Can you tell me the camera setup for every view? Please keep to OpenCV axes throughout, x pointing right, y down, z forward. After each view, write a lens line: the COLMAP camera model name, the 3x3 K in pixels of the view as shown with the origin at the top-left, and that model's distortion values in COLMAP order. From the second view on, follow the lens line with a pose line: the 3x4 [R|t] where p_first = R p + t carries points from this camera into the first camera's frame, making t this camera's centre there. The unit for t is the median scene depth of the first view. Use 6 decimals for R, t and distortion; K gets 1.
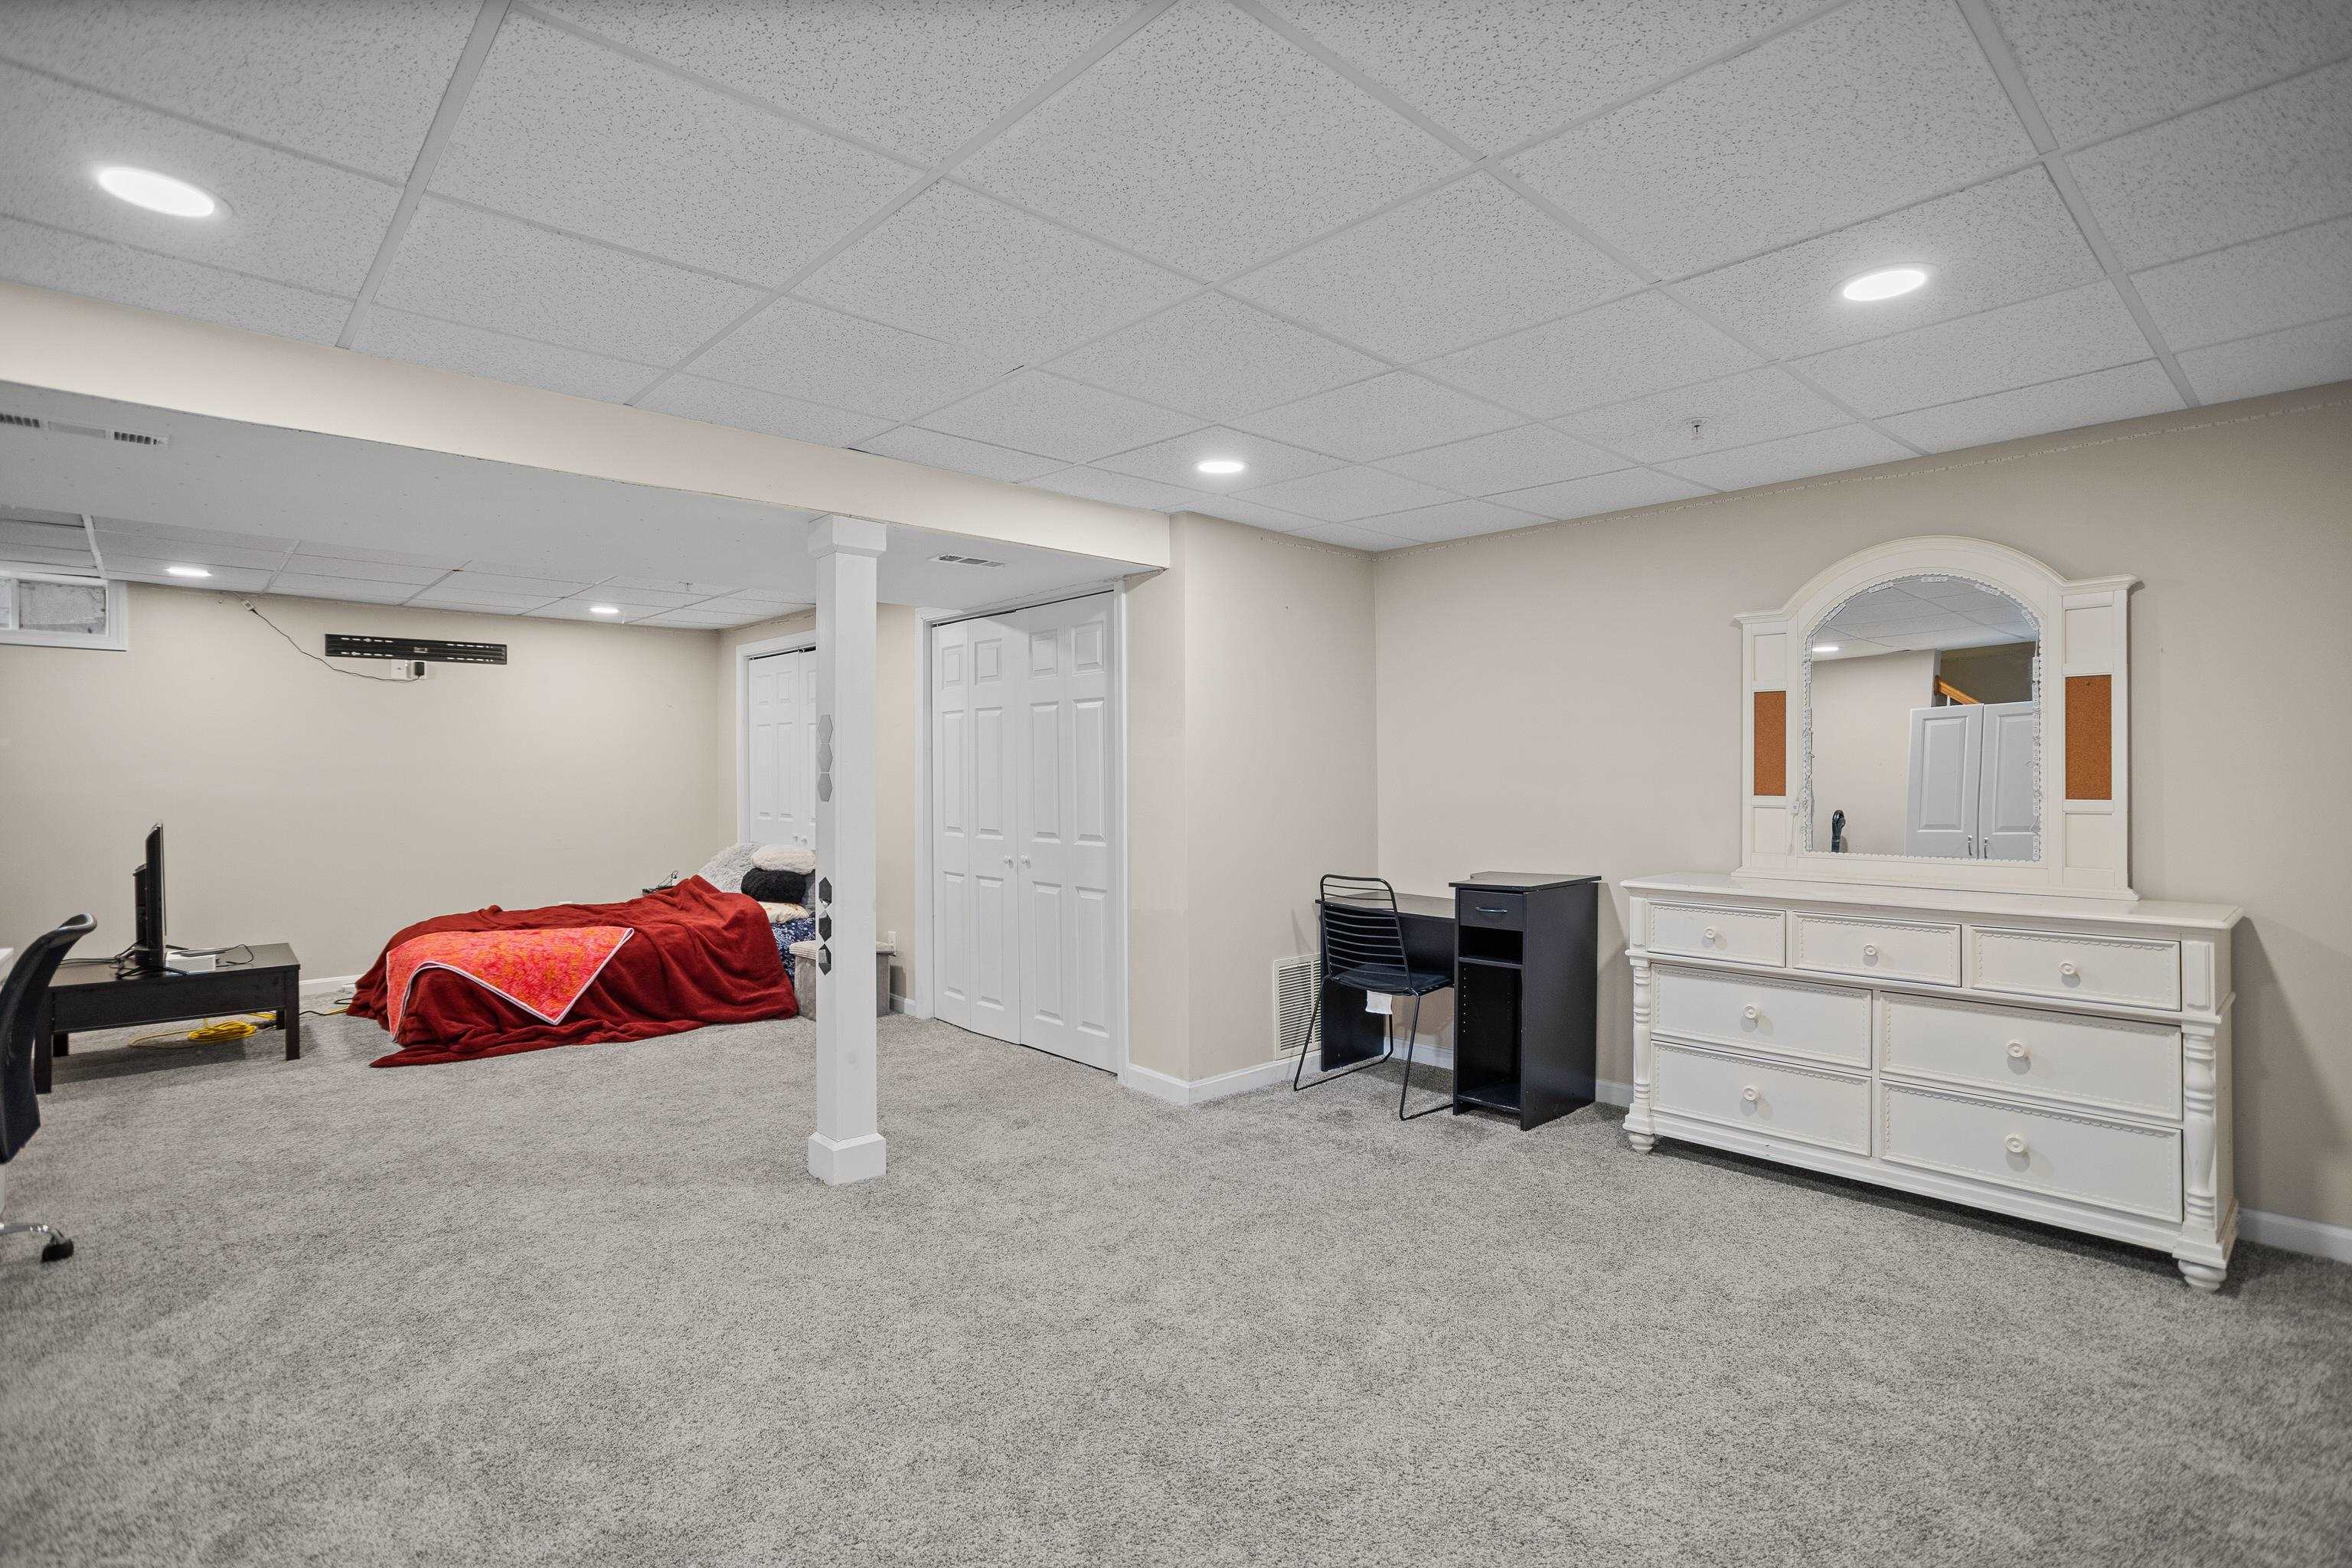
lens RADIAL K [[1133.9, 0, 1187.6], [0, 1133.9, 771.0], [0, 0, 1]] dist [-0.055756, 0.035875]
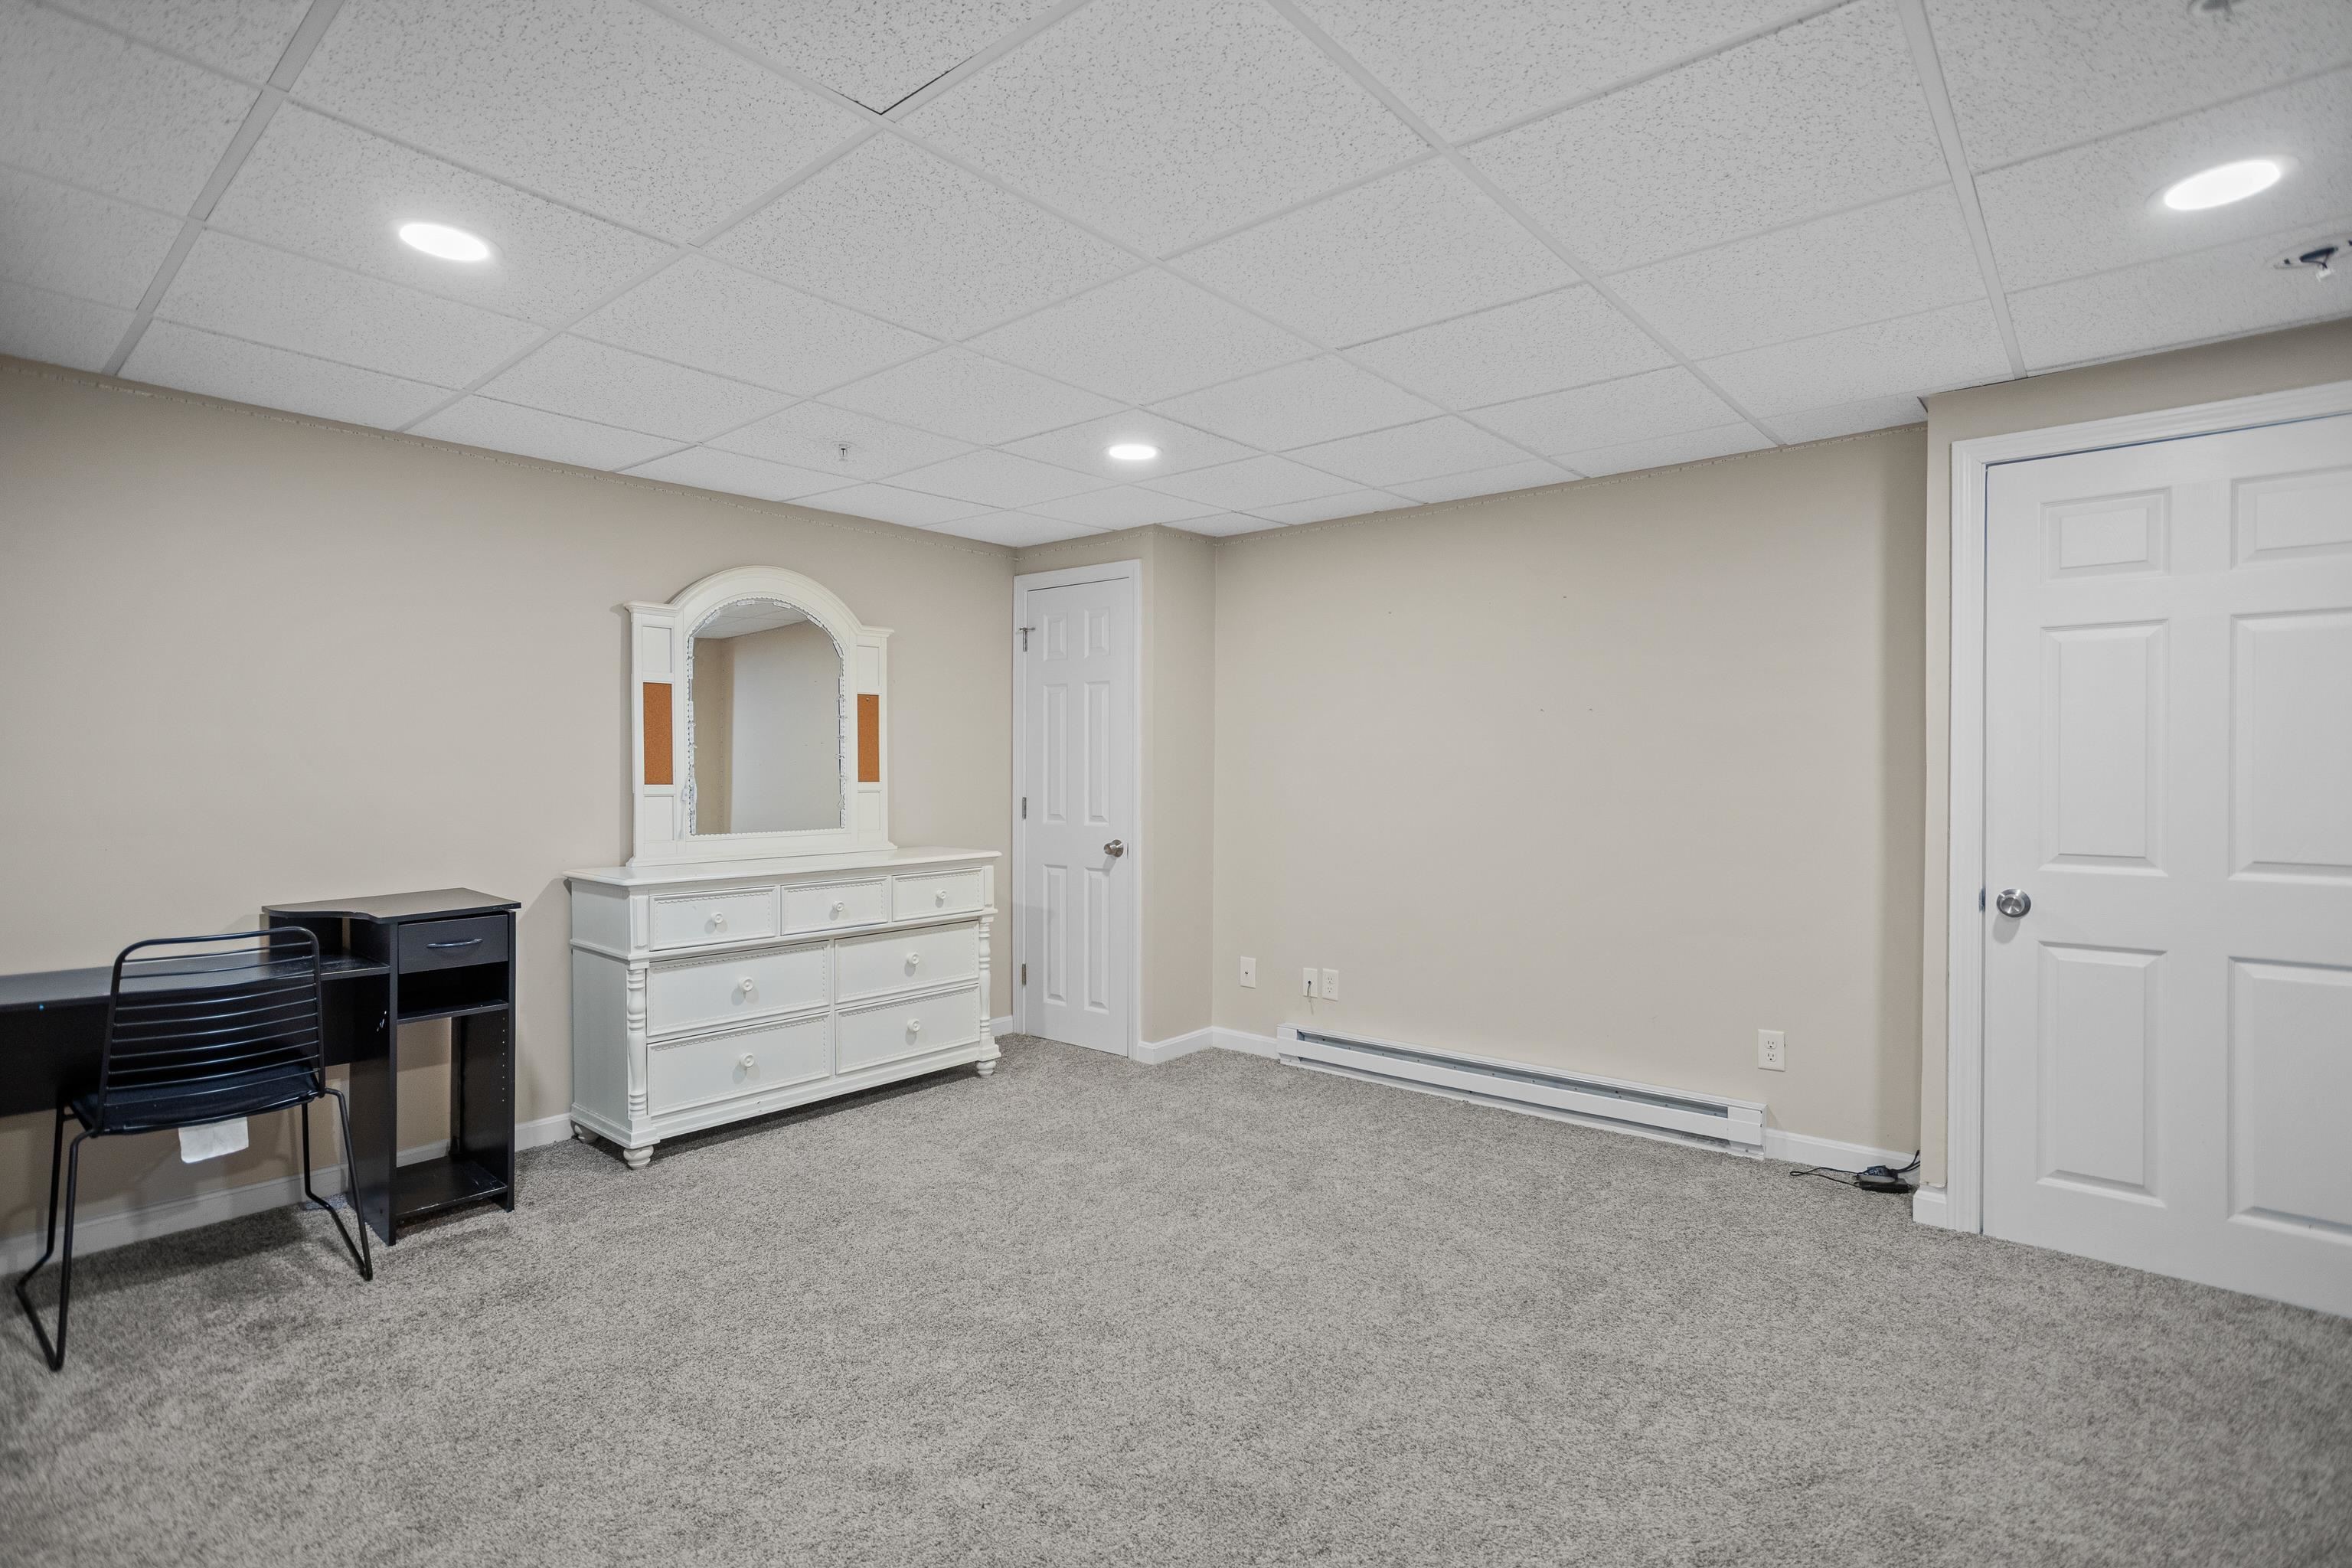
lens RADIAL K [[1144.5, 0, 1171.8], [0, 1144.5, 778.3], [0, 0, 1]] dist [-0.056008, 0.039352]
pose [[-0.114551, -0.005943, 0.993400, -0.564796], [0.000924, 0.999981, 0.006089, 0.010375], [-0.993417, 0.001615, -0.114544, 0.653057]]
